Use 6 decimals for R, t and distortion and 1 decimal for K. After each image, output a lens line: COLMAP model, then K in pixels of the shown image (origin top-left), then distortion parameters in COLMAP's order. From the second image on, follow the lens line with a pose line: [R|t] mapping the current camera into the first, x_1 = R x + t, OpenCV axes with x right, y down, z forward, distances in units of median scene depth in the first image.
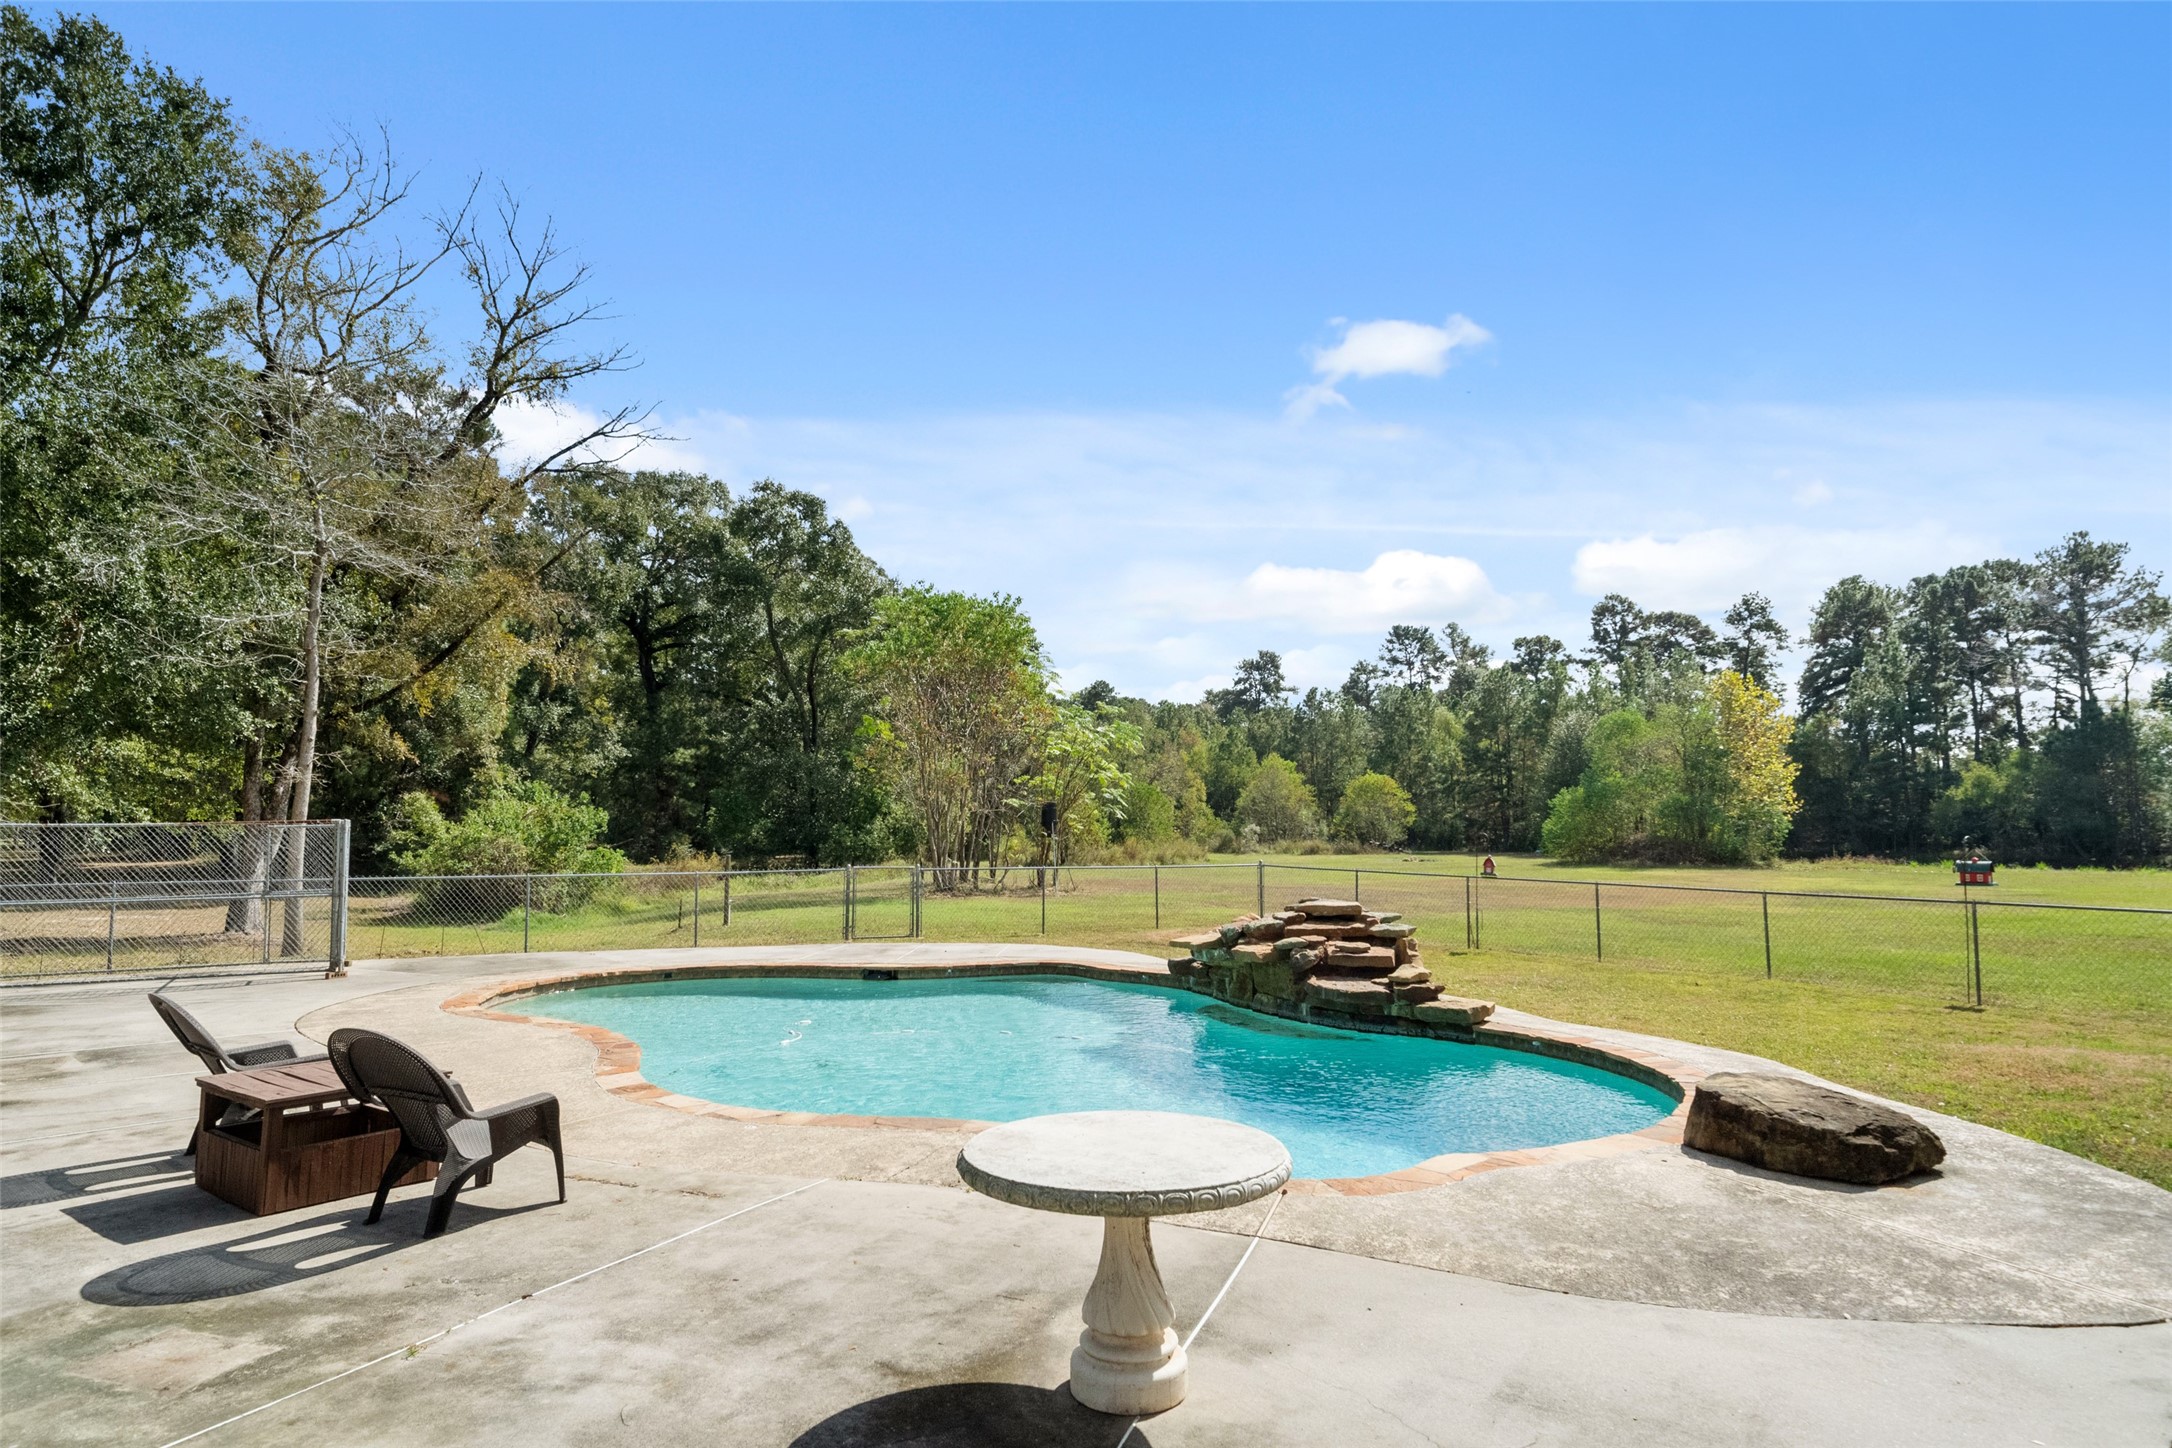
lens RADIAL K [[1229.0, 0, 1086.0], [0, 1229.0, 724.0], [0, 0, 1]] dist [0.000929, 0.000903]
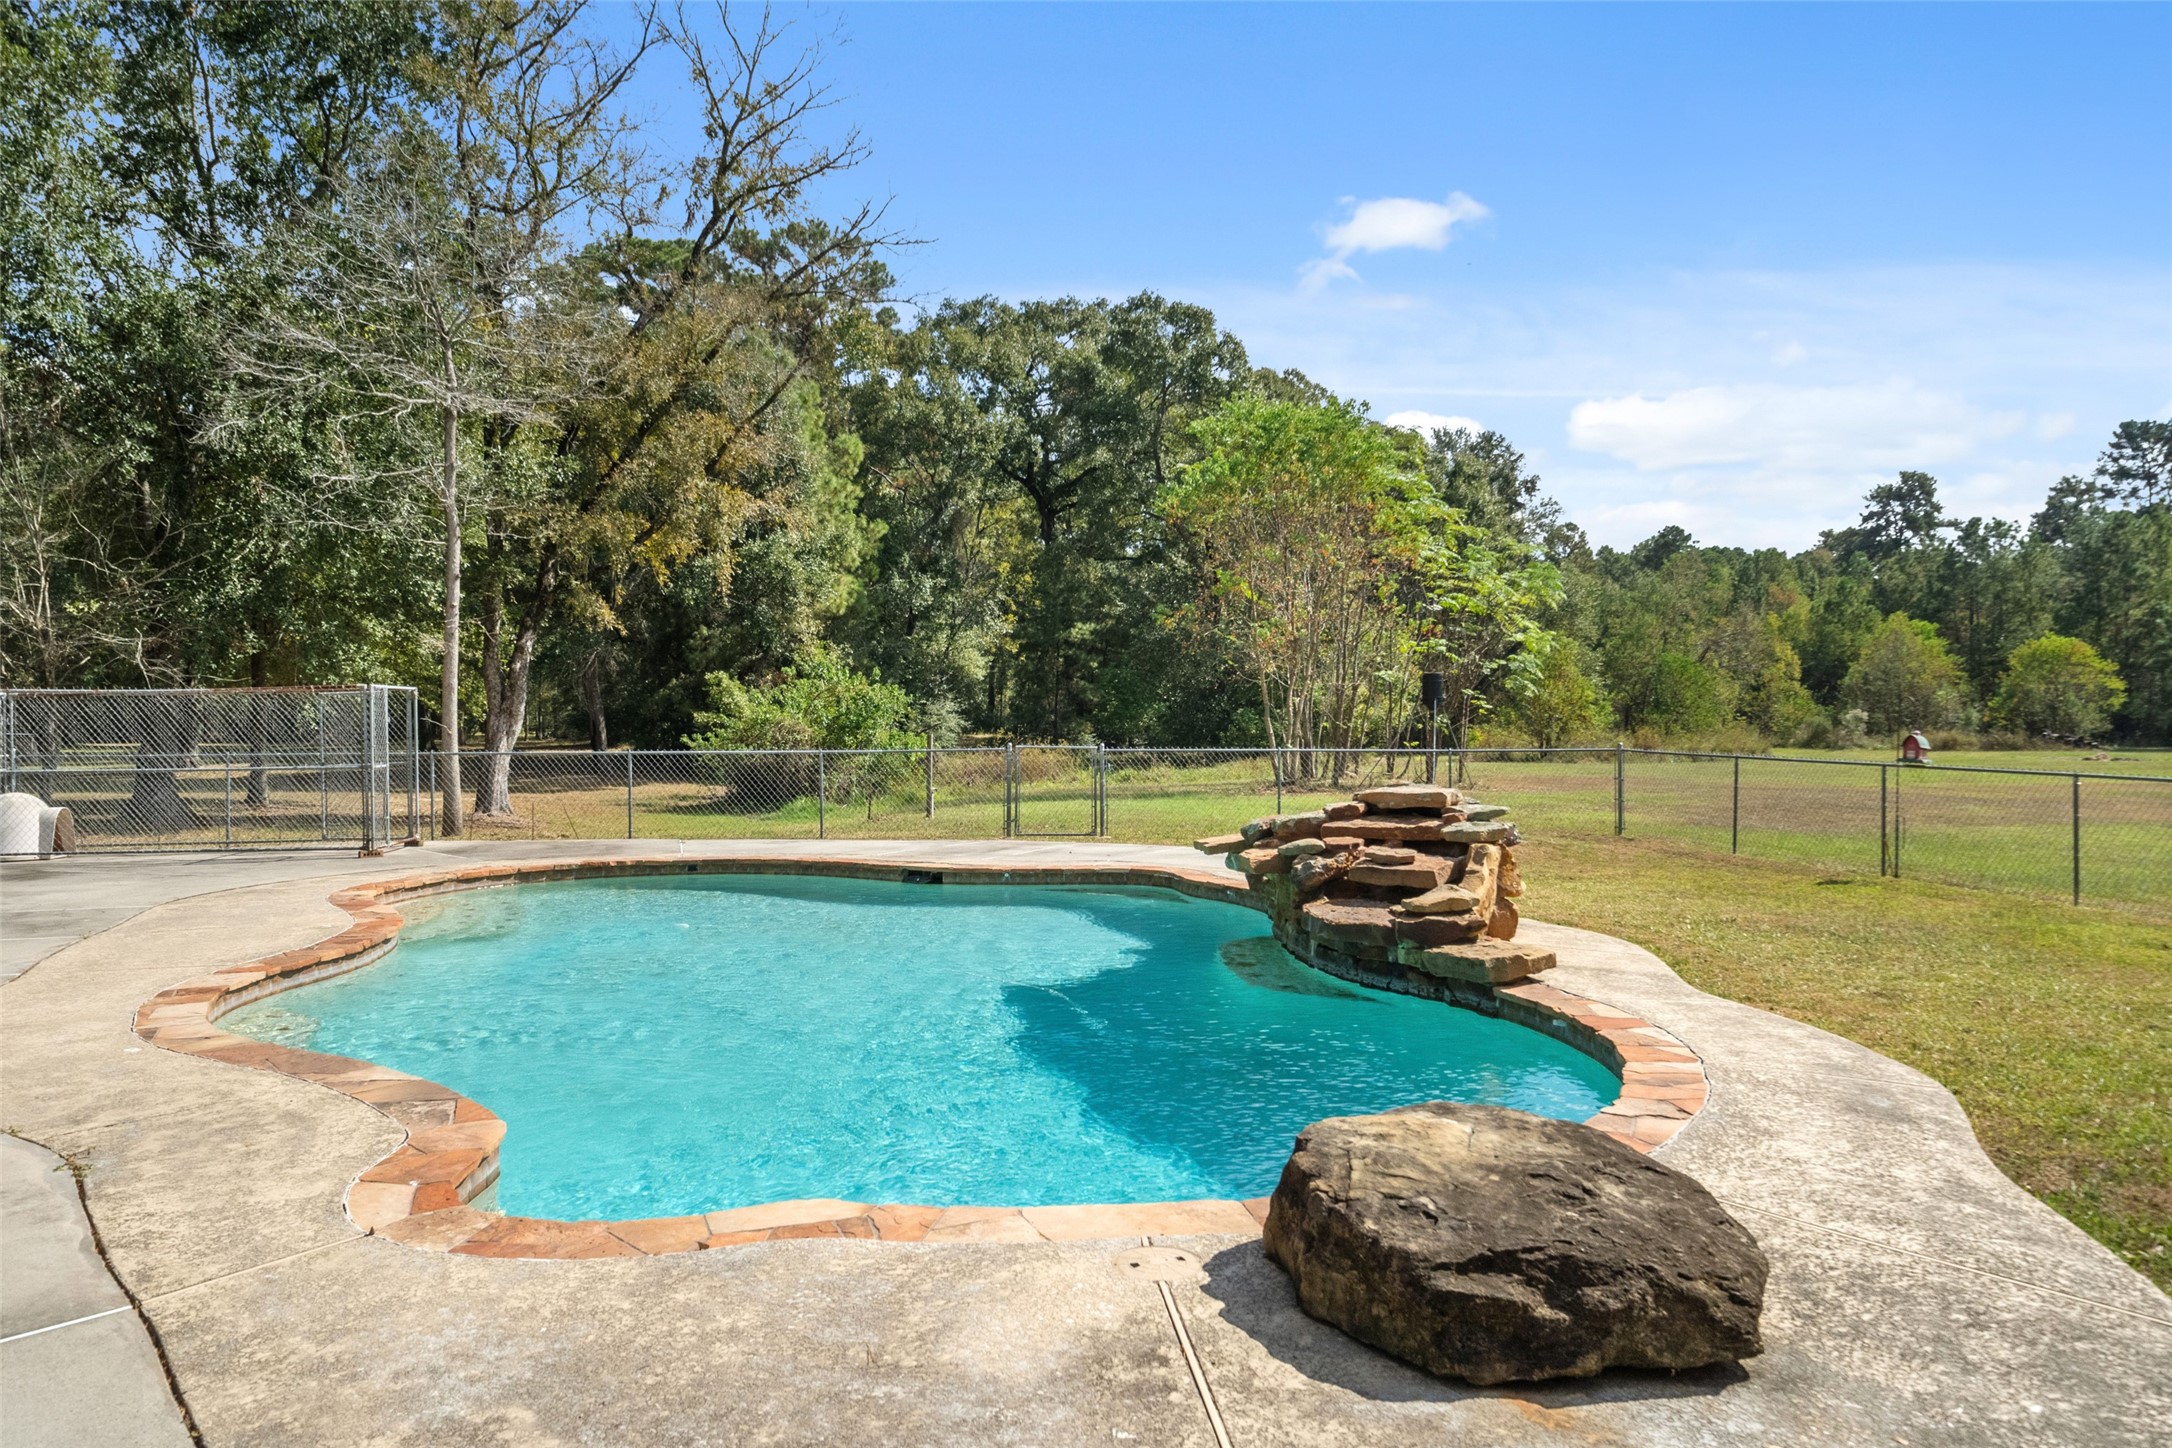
lens RADIAL K [[1461.0, 0, 1086.0], [0, 1461.0, 724.0], [0, 0, 1]] dist [-0.003438, 0.003034]
pose [[0.926287, -0.001992, -0.376814, 0.036391], [0.034664, 0.996196, 0.079945, 0.004824], [0.375221, -0.087114, 0.922833, 0.025163]]
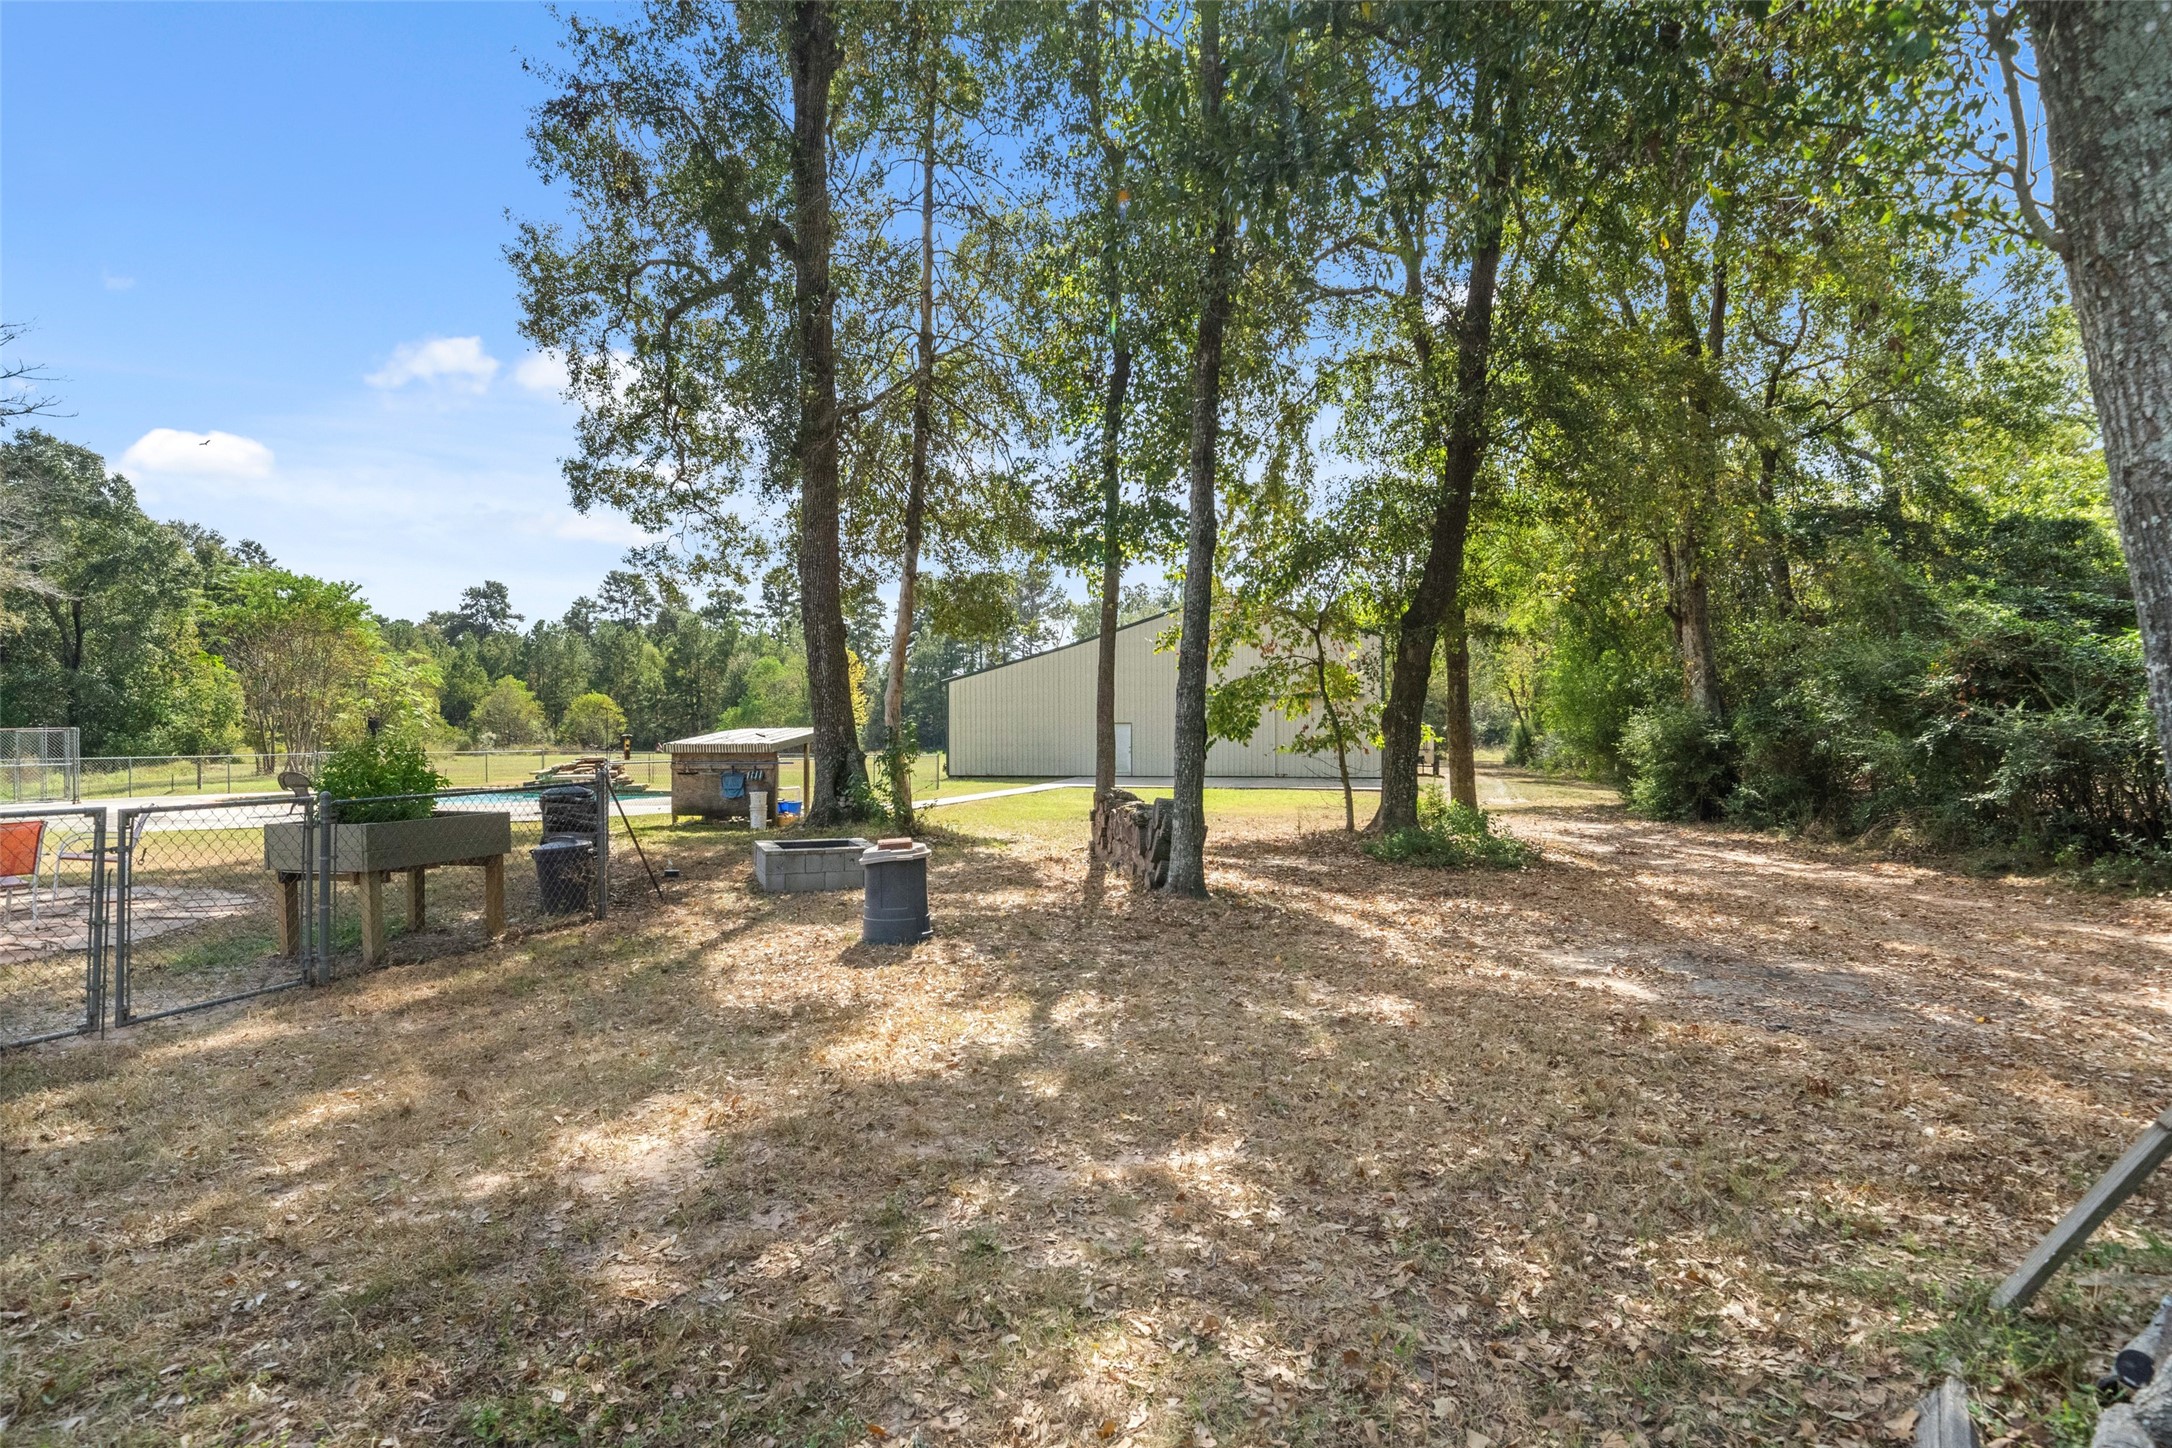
lens RADIAL K [[1028.1, 0, 1086.0], [0, 1028.1, 724.0], [0, 0, 1]] dist [-0.018761, 0.000445]
pose [[0.775760, 0.000939, 0.631028, -0.047336], [-0.047428, 0.997257, 0.056822, -0.013737], [-0.629244, -0.074008, 0.773676, -0.177132]]
